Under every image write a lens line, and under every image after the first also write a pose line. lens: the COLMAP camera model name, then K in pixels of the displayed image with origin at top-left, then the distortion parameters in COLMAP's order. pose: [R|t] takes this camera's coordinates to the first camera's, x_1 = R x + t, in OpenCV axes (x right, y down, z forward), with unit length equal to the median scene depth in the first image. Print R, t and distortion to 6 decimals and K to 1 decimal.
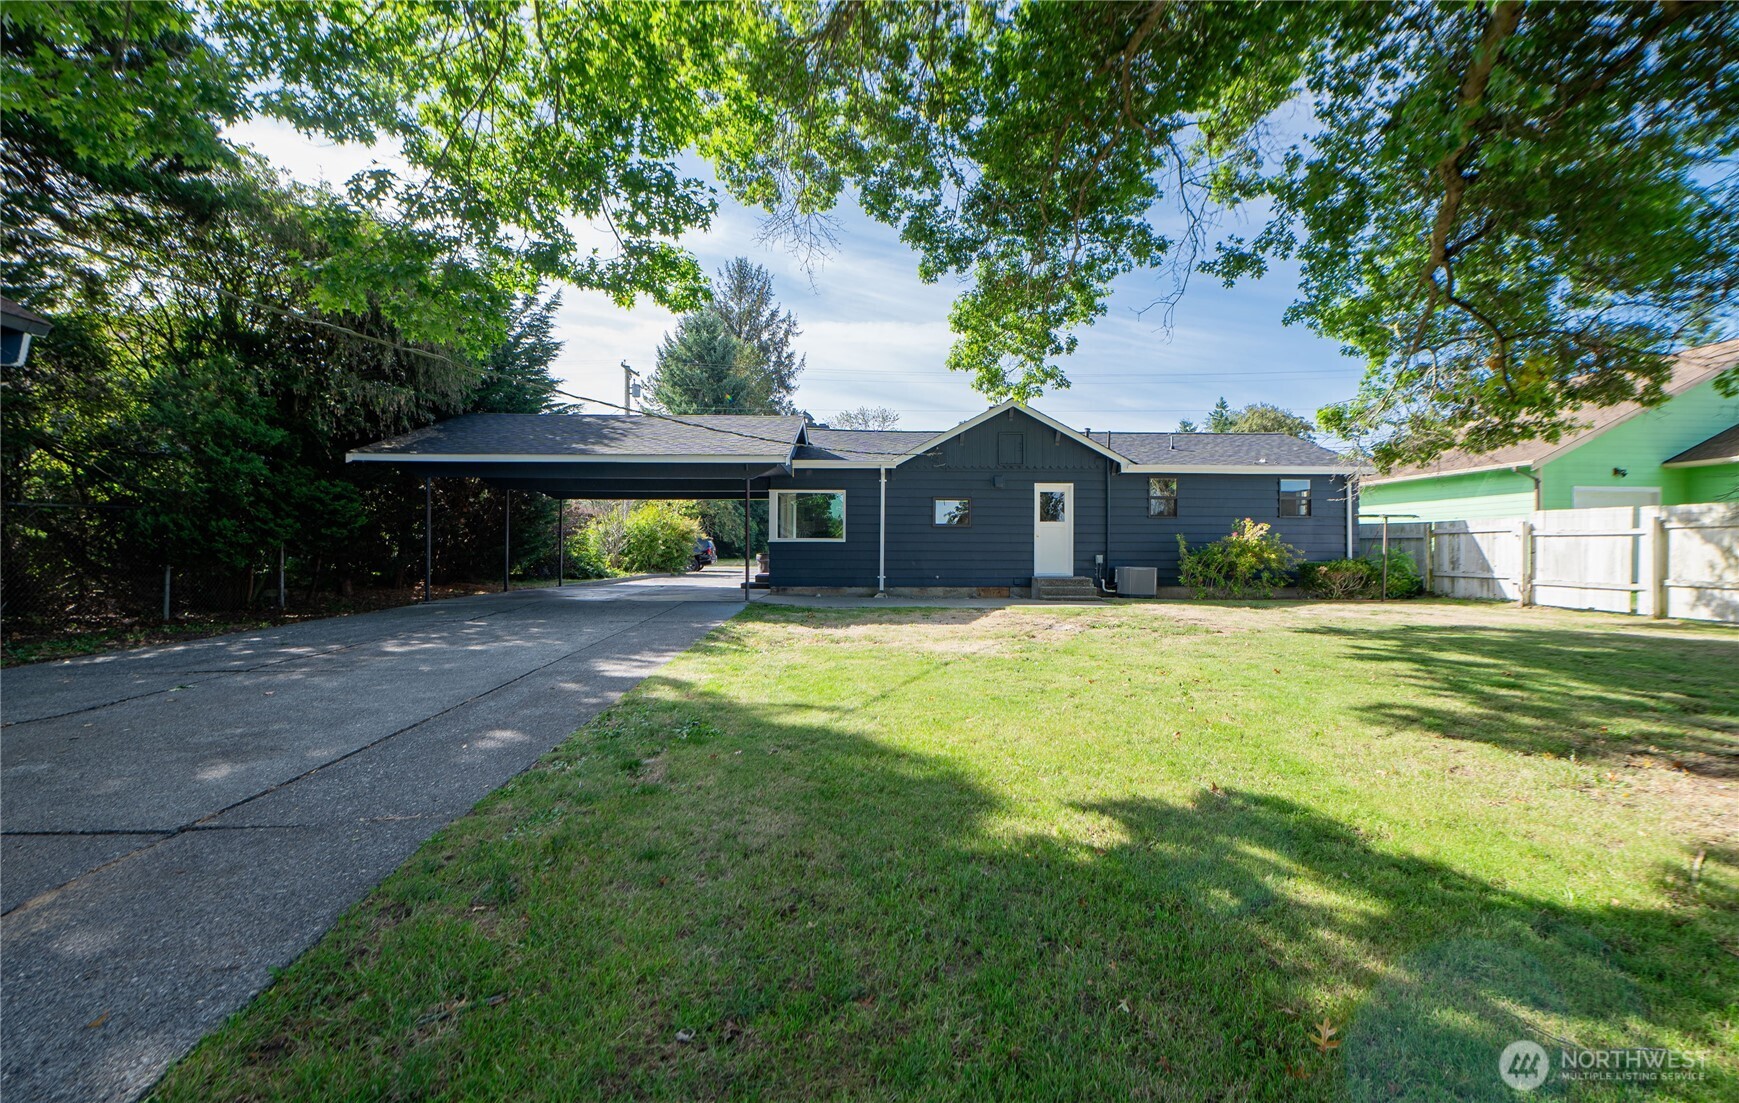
lens RADIAL K [[706.9, 0, 889.6], [0, 706.9, 548.5], [0, 0, 1]] dist [-0.000012, -0.000003]
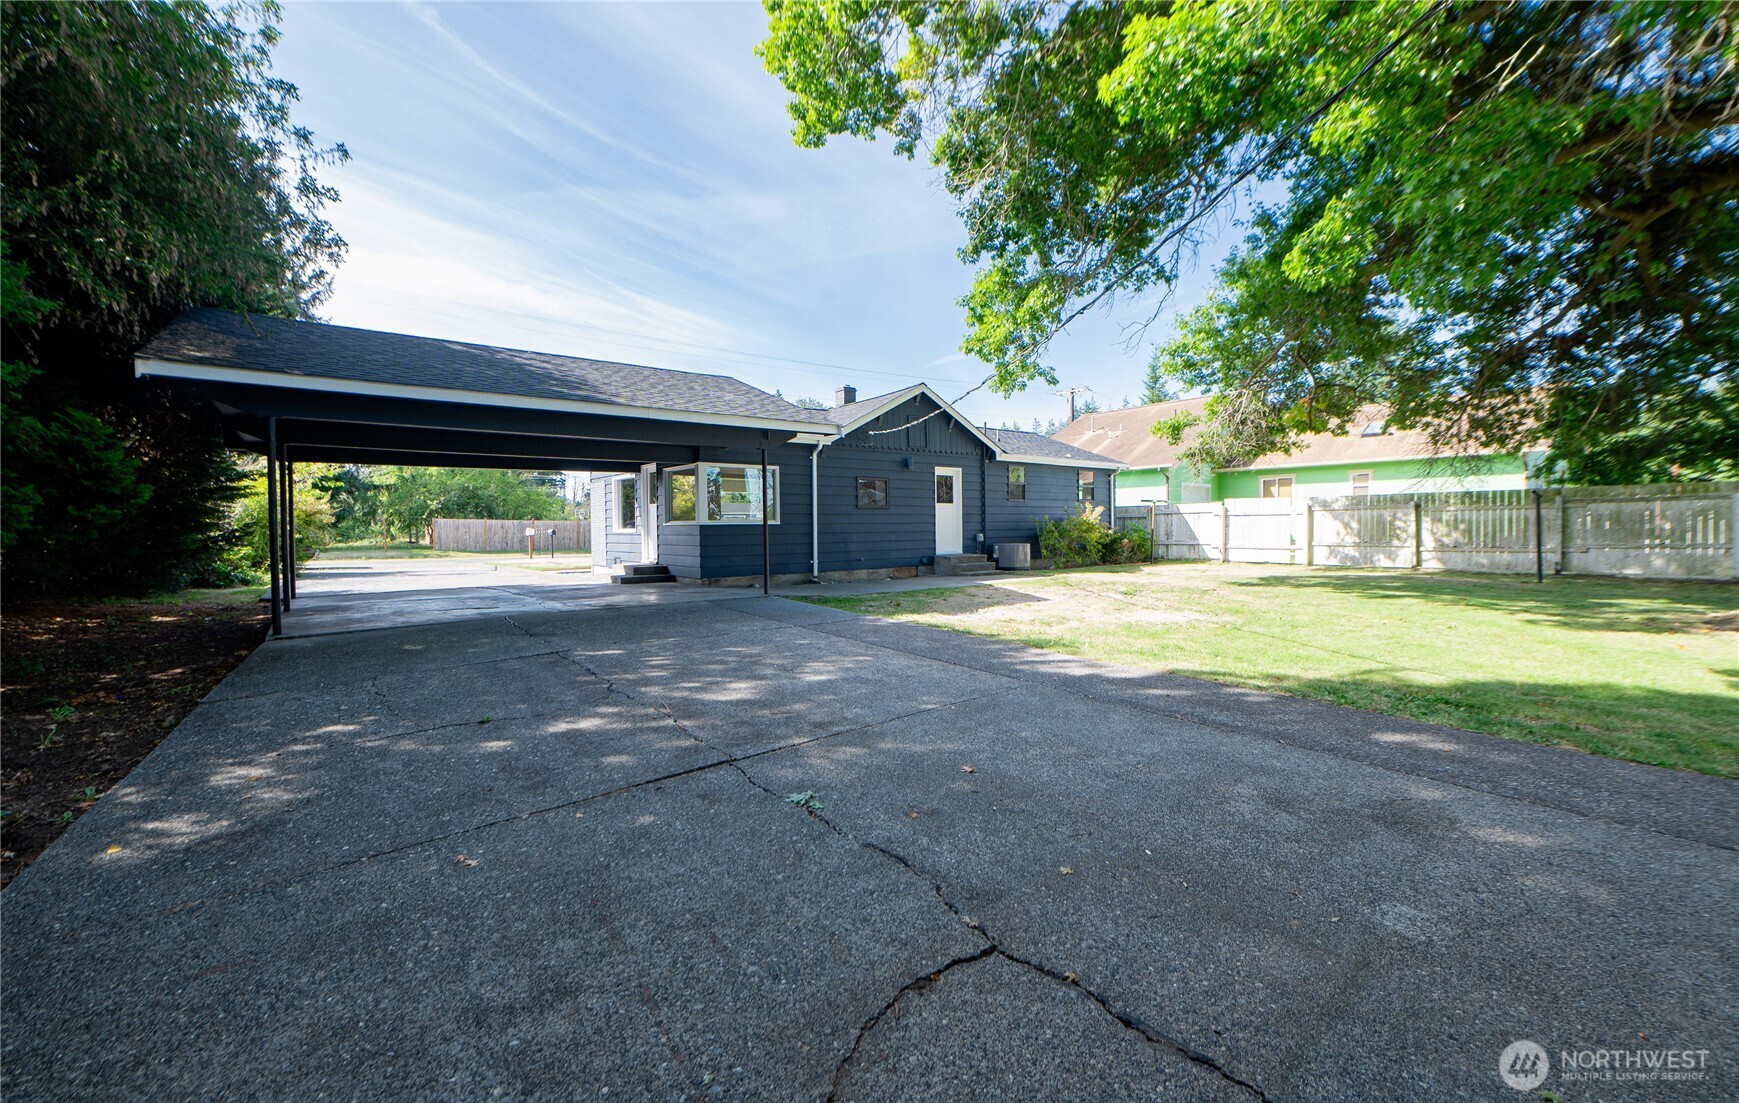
lens RADIAL K [[706.9, 0, 889.6], [0, 706.9, 548.5], [0, 0, 1]] dist [-0.000012, -0.000003]
pose [[0.798895, -0.030558, 0.600694, -0.491129], [0.014127, 0.999386, 0.032052, -0.005434], [-0.601305, -0.017120, 0.798836, 0.201032]]
